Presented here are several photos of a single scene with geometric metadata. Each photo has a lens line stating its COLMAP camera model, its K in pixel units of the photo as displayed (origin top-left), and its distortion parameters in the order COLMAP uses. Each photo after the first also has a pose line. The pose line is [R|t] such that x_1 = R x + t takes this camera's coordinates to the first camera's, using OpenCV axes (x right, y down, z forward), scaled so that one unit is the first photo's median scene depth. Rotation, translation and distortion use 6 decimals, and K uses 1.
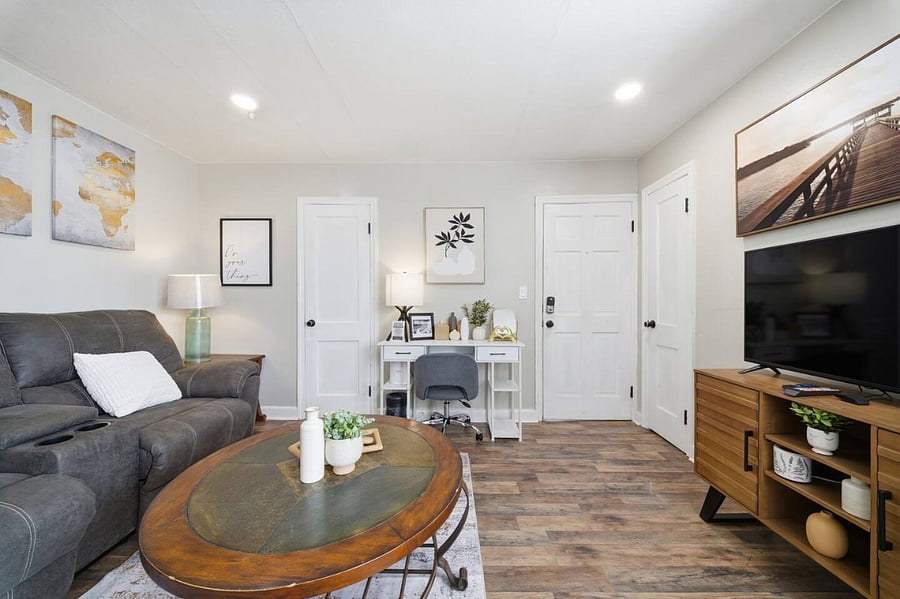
lens RADIAL K [[311.4, 0, 452.2], [0, 311.4, 299.6], [0, 0, 1]] dist [0.004903, -0.005516]
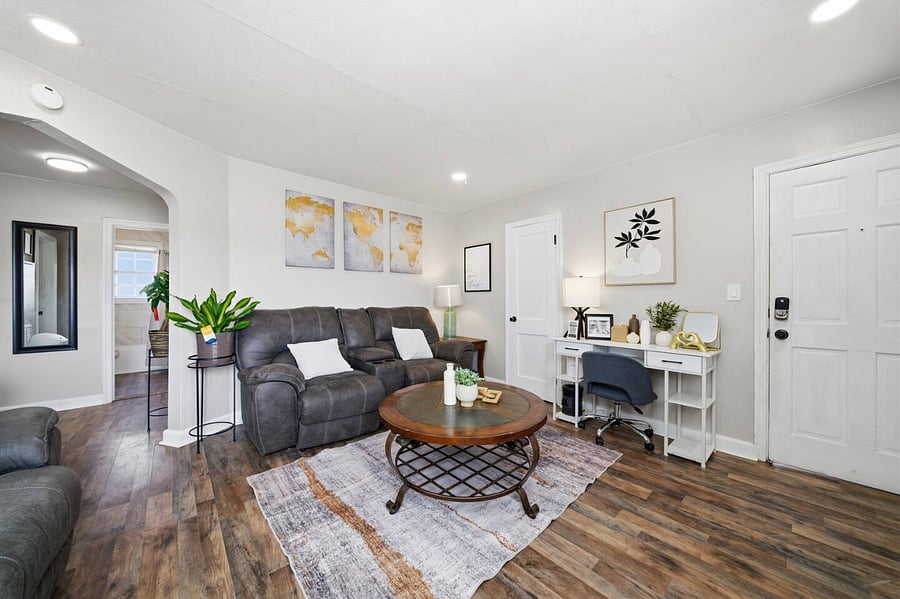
lens RADIAL K [[311.4, 0, 452.2], [0, 311.4, 299.6], [0, 0, 1]] dist [0.004903, -0.005516]
pose [[0.680086, -0.002694, -0.733127, 0.376725], [0.001402, 0.999996, -0.002374, -0.003773], [0.733131, 0.000587, 0.680087, -0.082132]]
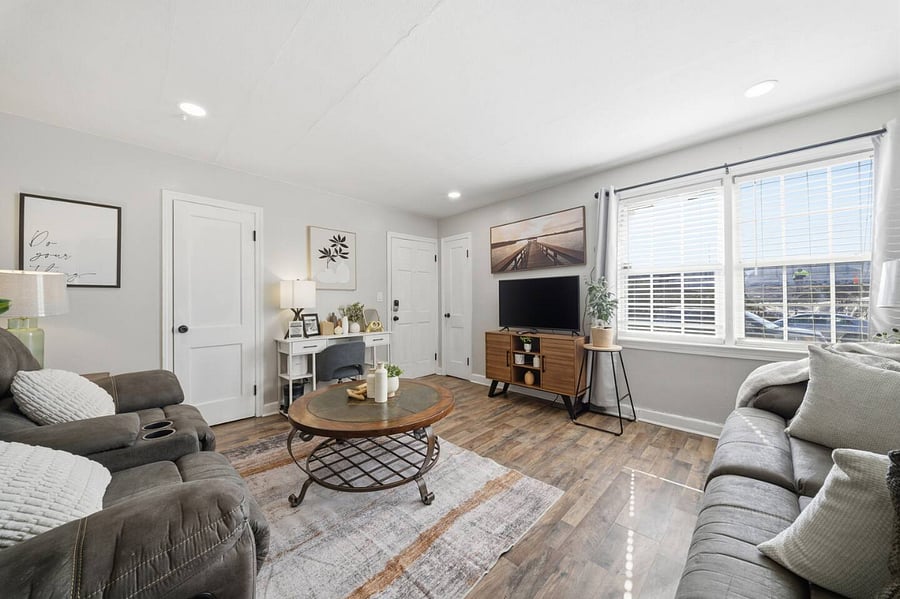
lens RADIAL K [[304.7, 0, 453.0], [0, 304.7, 296.7], [0, 0, 1]] dist [0.000249, -0.005097]
pose [[0.689723, 0.006075, 0.724048, -0.641652], [0.008269, 0.999834, -0.016265, 0.000837], [-0.724026, 0.017205, 0.689558, -0.233242]]
